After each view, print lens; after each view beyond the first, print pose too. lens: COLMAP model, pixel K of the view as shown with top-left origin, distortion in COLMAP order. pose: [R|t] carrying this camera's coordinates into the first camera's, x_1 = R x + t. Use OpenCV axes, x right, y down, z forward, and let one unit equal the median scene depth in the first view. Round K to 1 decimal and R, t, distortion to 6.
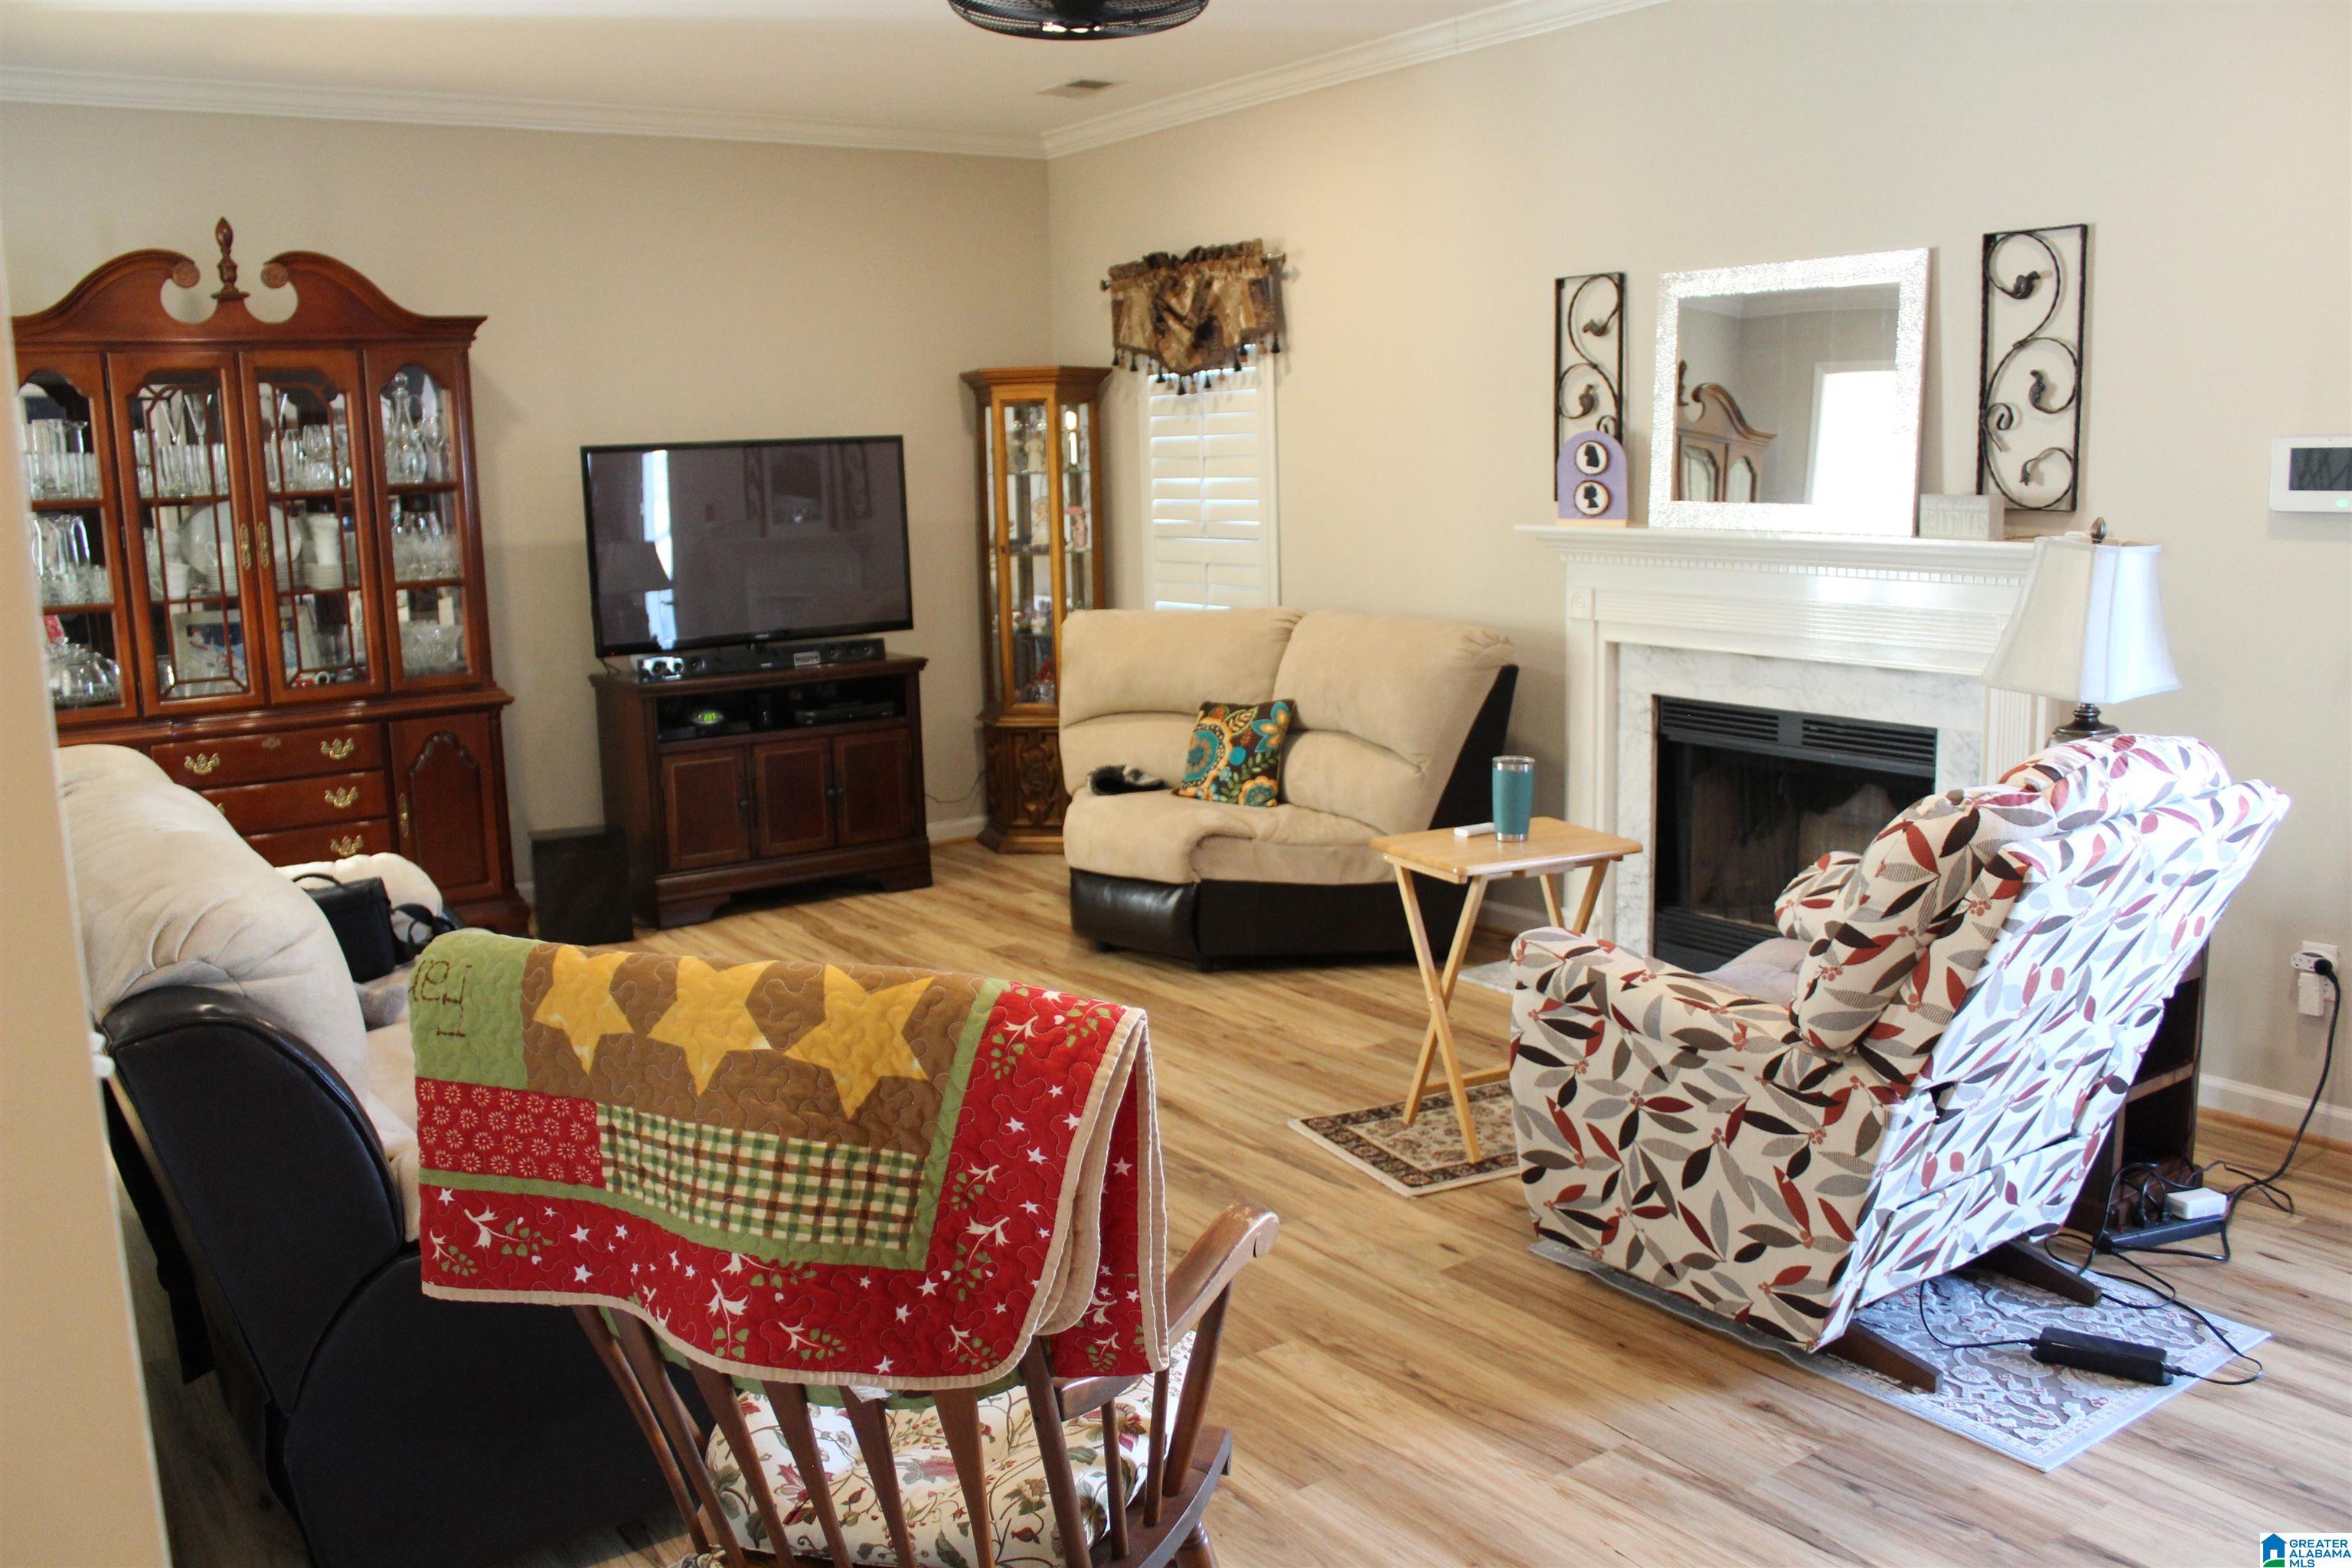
lens RADIAL K [[1974.7, 0, 1176.0], [0, 1974.7, 783.7], [0, 0, 1]] dist [-0.150466, 0.122768]
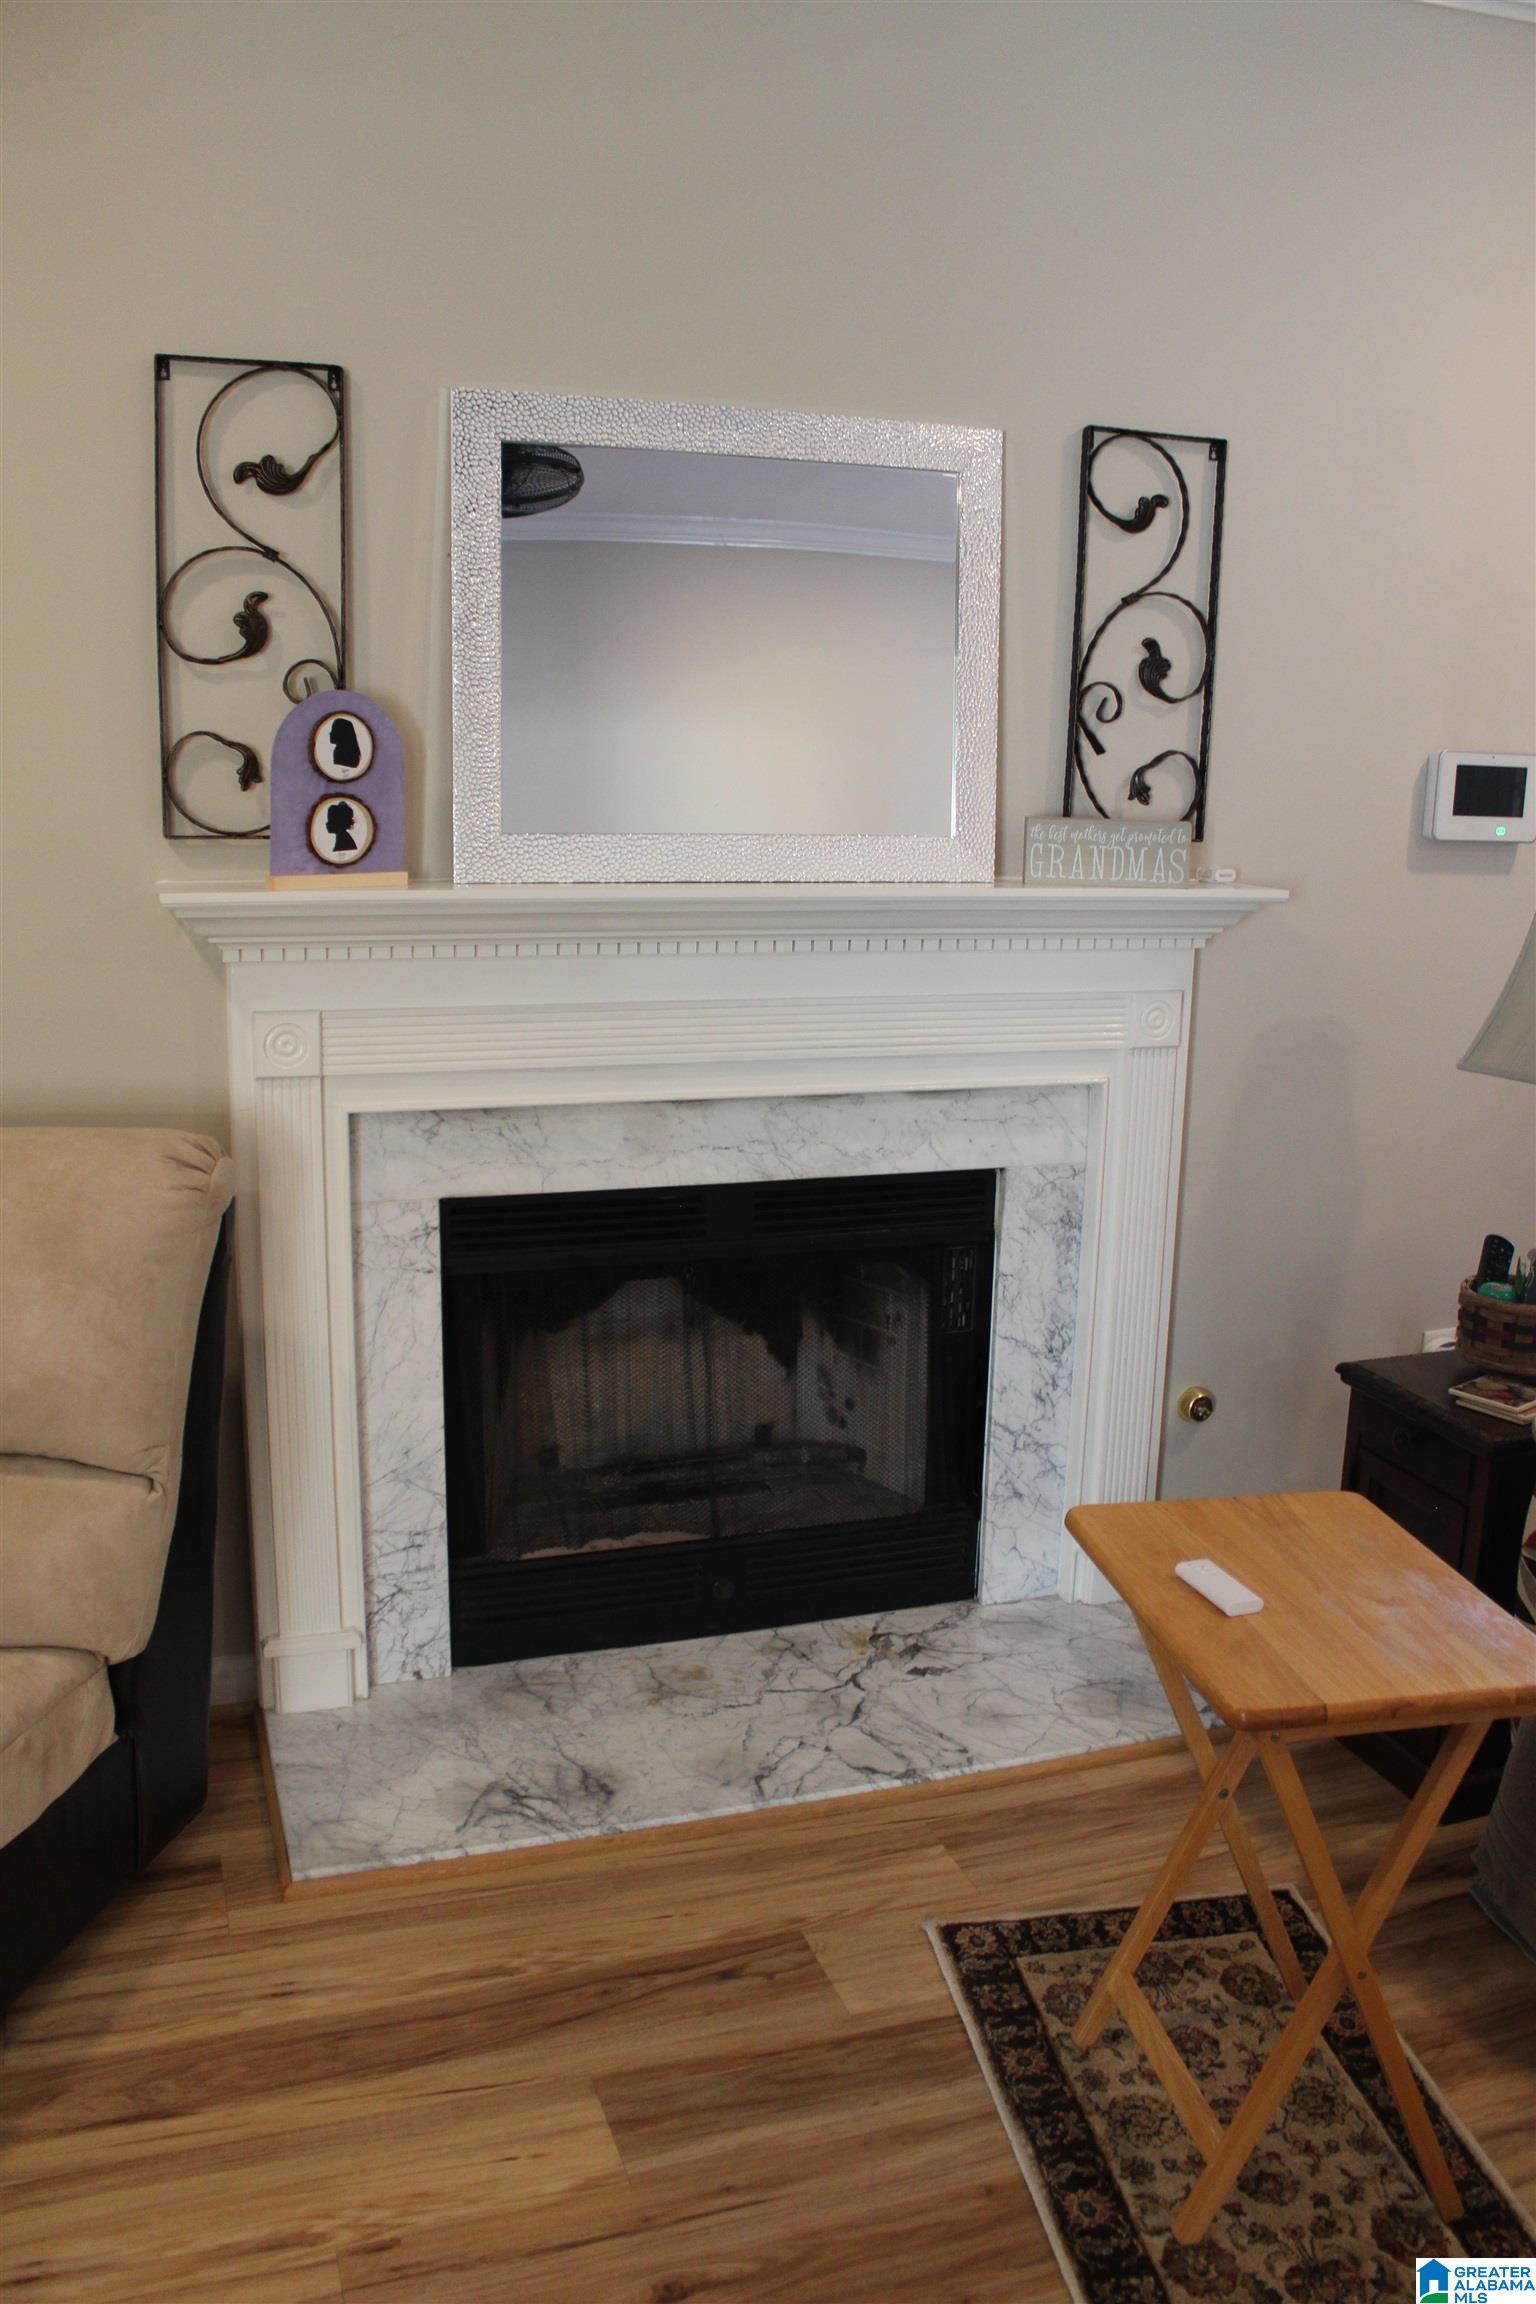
lens RADIAL K [[1934.4, 0, 765.5], [0, 1934.4, 1164.5], [0, 0, 1]] dist [-0.150466, 0.122768]
pose [[0.265734, -0.180580, 0.946983, -0.260806], [0.131271, 0.979929, 0.150026, -0.141741], [-0.955067, 0.084444, 0.284106, 0.896423]]
